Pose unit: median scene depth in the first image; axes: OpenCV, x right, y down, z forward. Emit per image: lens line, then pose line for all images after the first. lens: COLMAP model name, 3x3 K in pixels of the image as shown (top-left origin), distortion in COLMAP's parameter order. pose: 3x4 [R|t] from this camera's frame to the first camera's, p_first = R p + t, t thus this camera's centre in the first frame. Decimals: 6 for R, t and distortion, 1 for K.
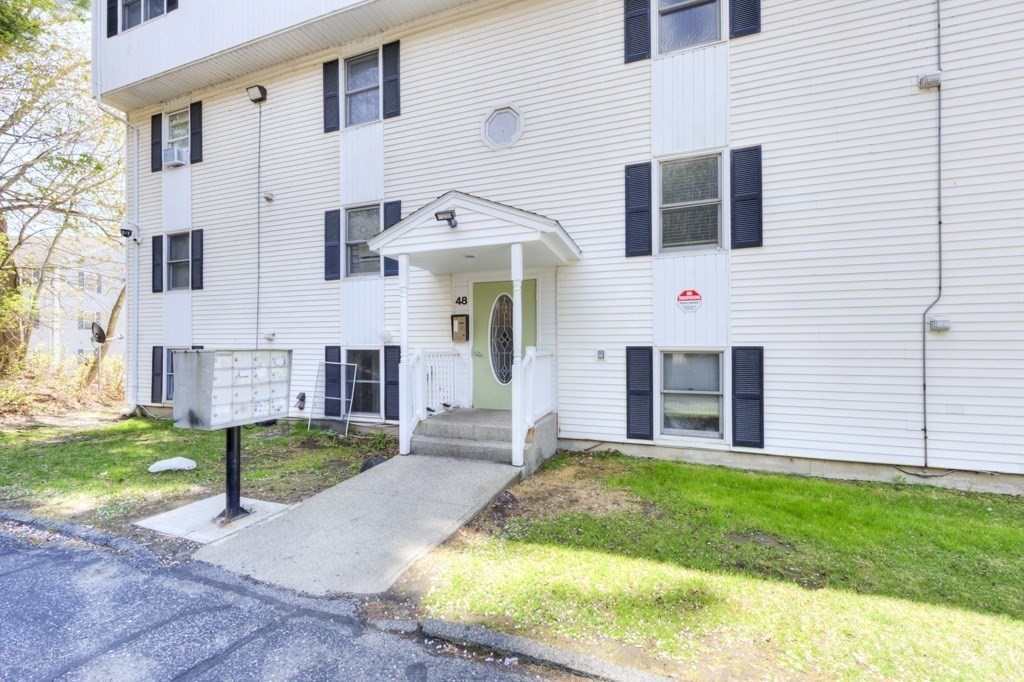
lens RADIAL K [[407.0, 0, 512.0], [0, 407.0, 341.0], [0, 0, 1]] dist [0.000487, -0.000216]
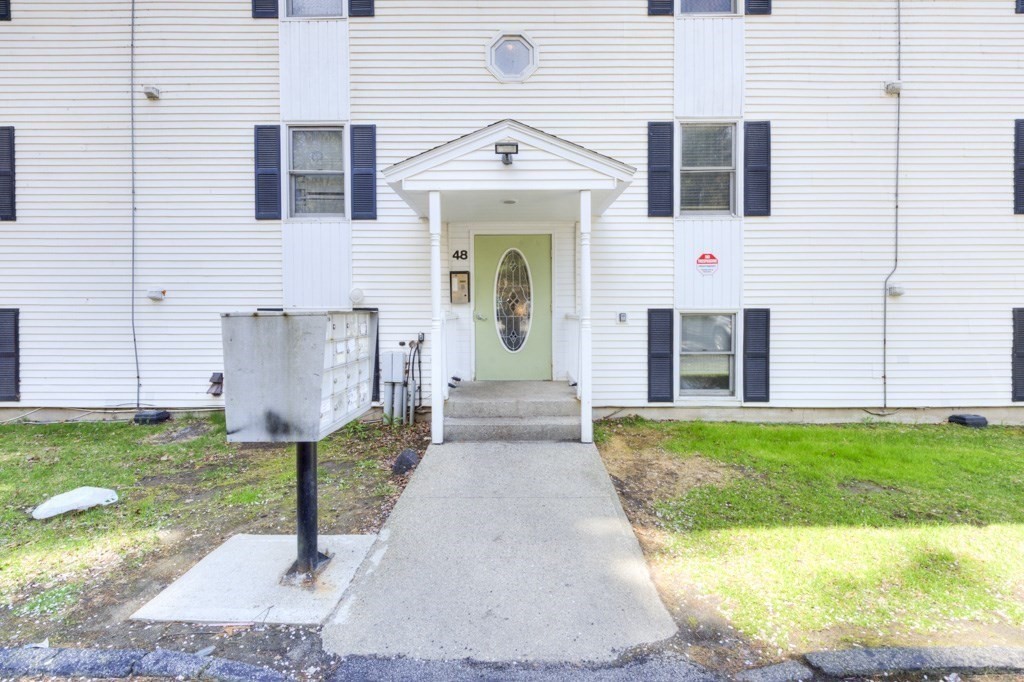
lens RADIAL K [[414.7, 0, 468.4], [0, 414.7, 314.4], [0, 0, 1]] dist [-0.000461, -0.000296]
pose [[0.941403, -0.003622, 0.337264, -0.508930], [-0.003191, 0.999802, 0.019645, 0.009688], [-0.337269, -0.019570, 0.941205, 0.229520]]
